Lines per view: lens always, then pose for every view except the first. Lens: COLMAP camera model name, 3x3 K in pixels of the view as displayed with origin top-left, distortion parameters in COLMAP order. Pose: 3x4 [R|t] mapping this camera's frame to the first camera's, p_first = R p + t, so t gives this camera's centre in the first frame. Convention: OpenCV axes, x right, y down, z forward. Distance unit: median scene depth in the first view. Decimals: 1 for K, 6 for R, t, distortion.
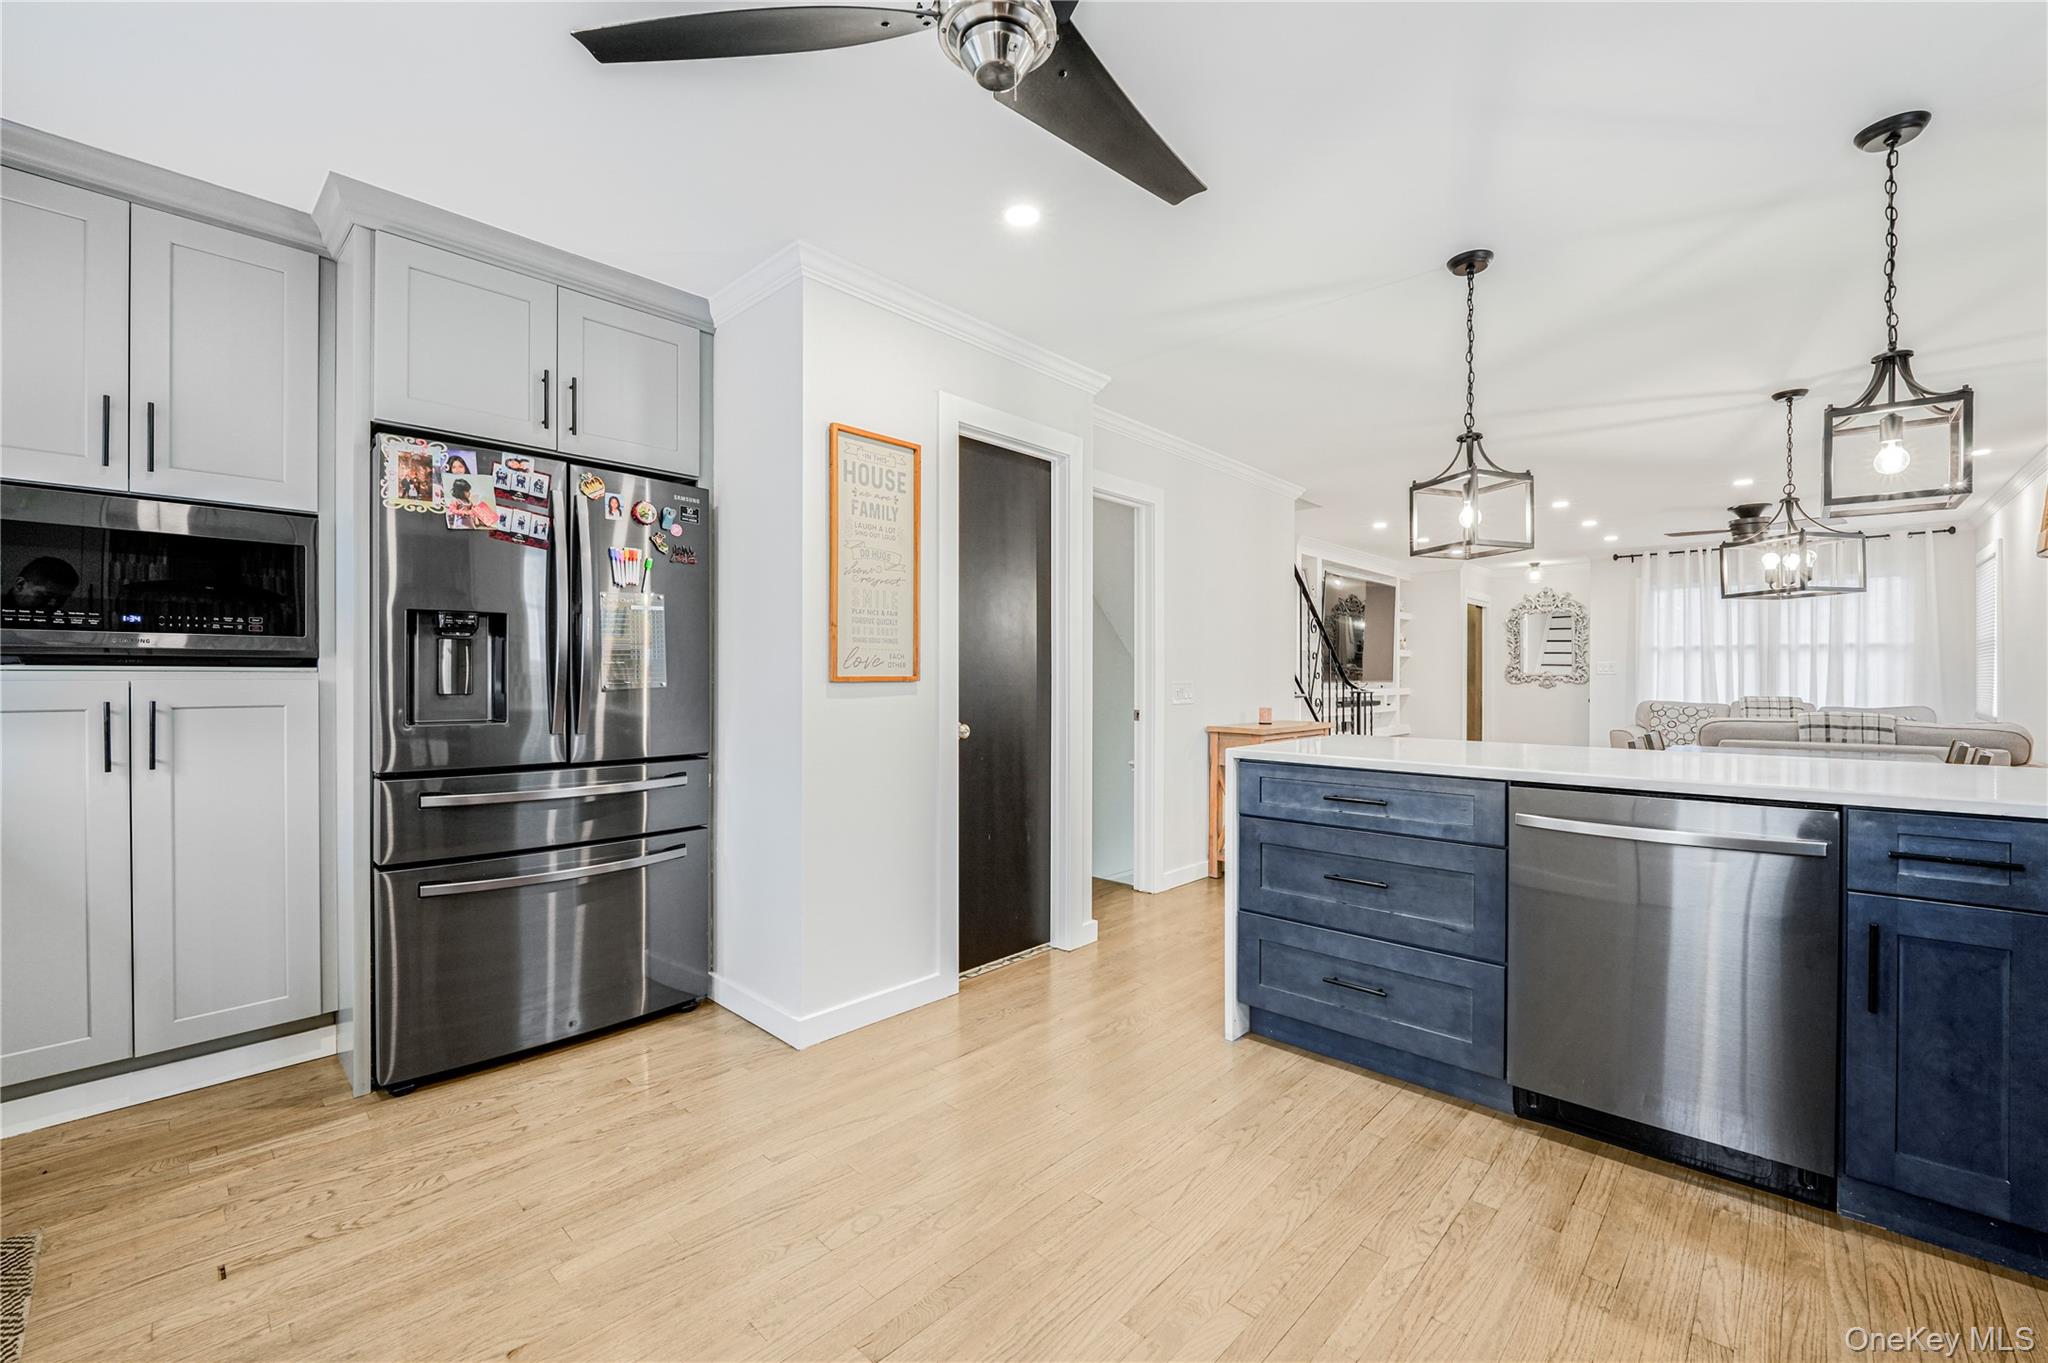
lens RADIAL K [[842.1, 0, 1024.1], [0, 842.1, 673.4], [0, 0, 1]] dist [-0.012775, -0.000713]
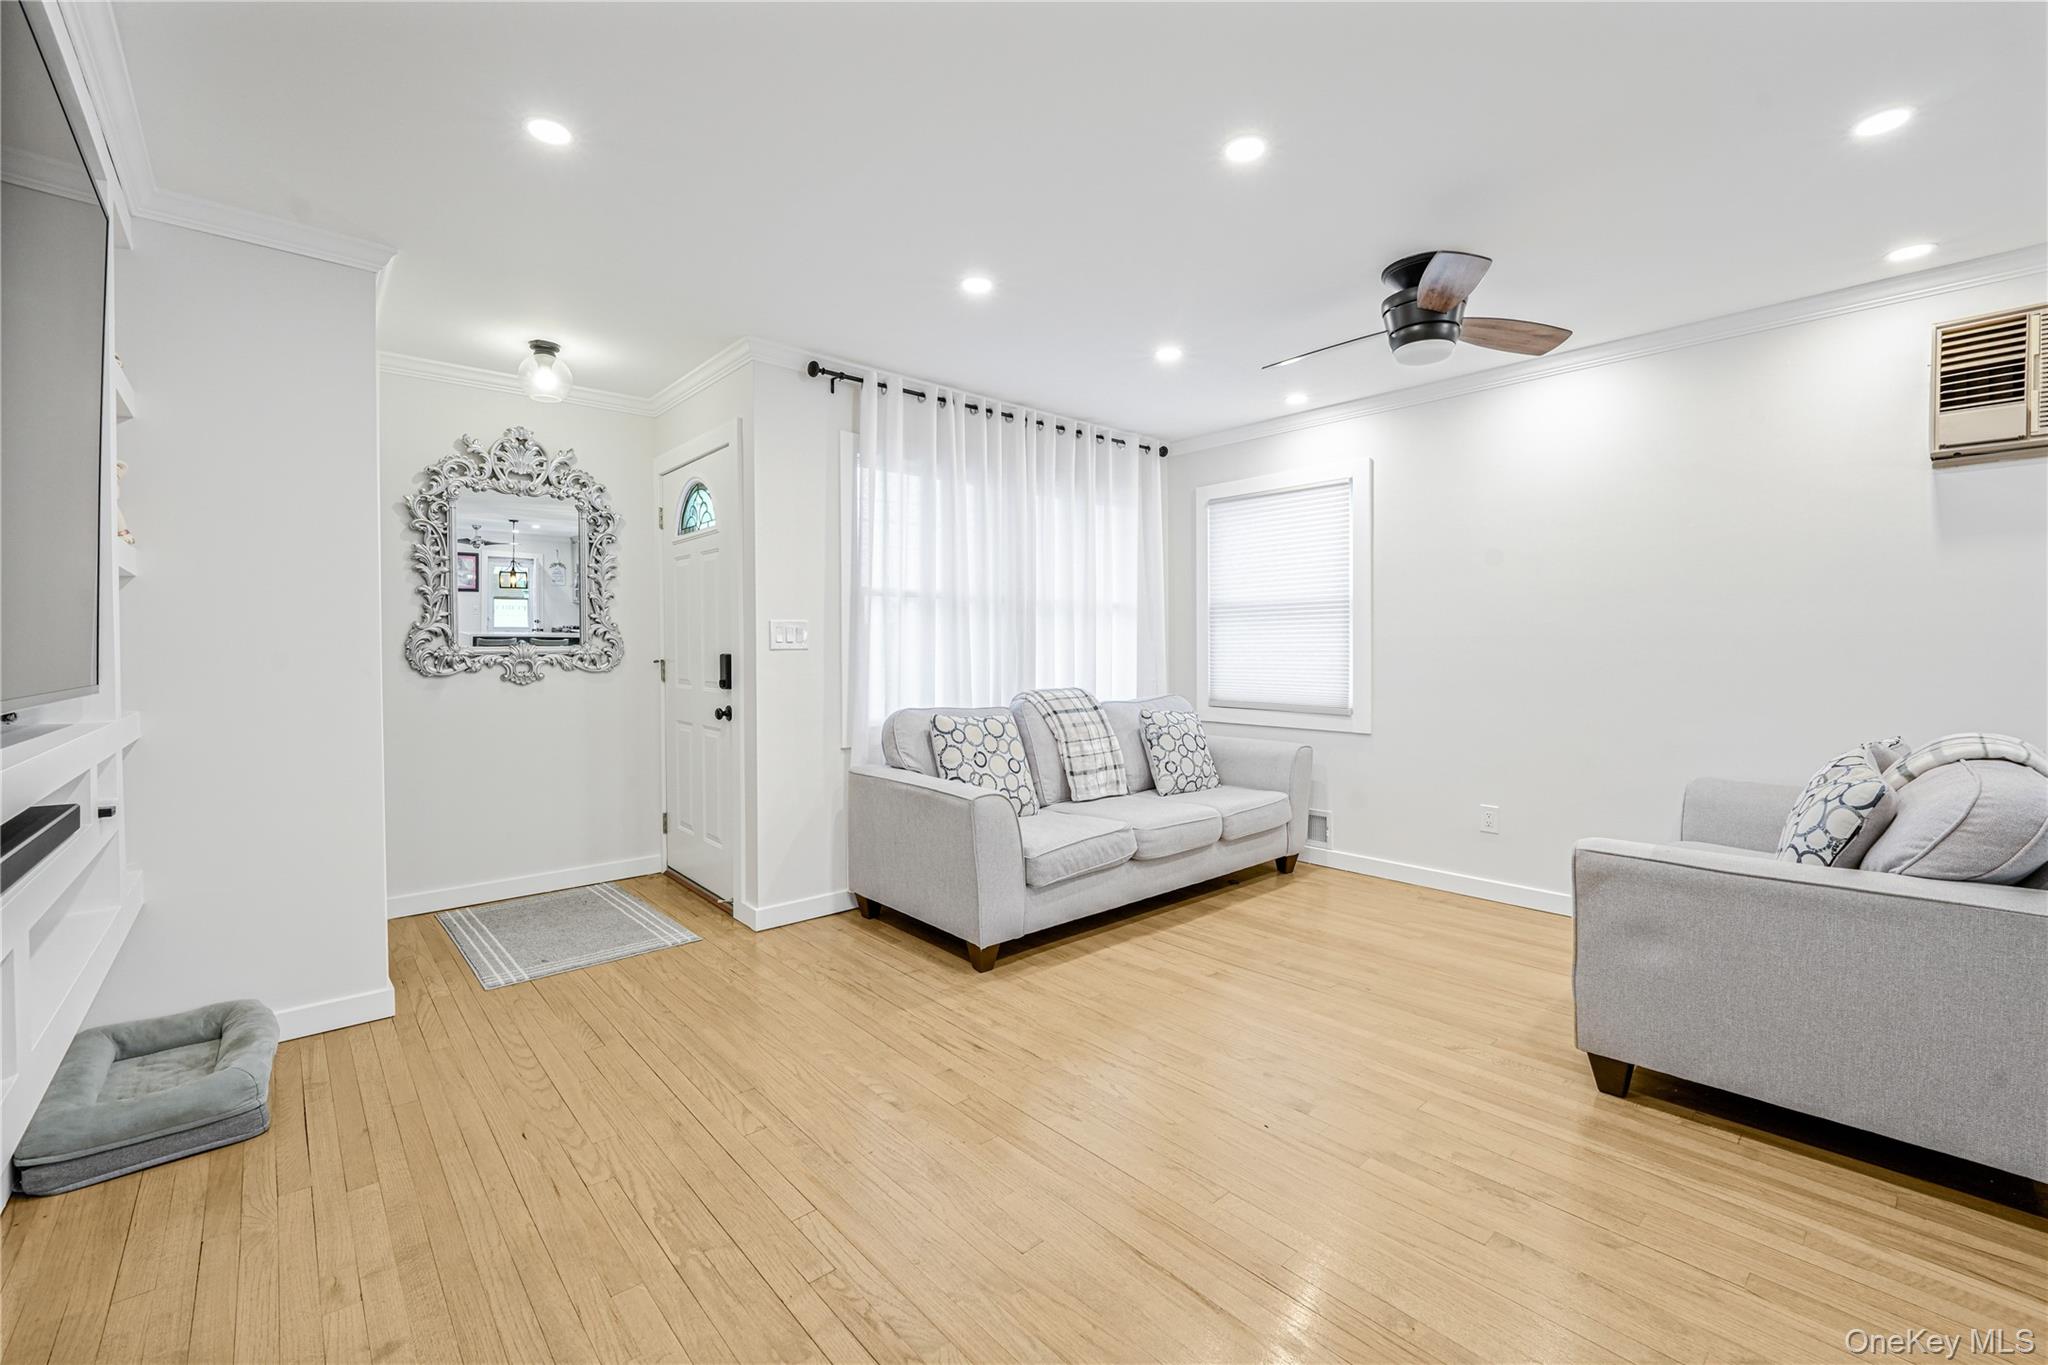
lens RADIAL K [[842.1, 0, 1024.1], [0, 842.1, 674.4], [0, 0, 1]] dist [-0.012775, -0.000713]
pose [[0.094377, -0.033472, 0.994974, 0.318910], [0.001019, 0.999437, 0.033525, -0.000545], [-0.995536, -0.002150, 0.094358, 0.921423]]
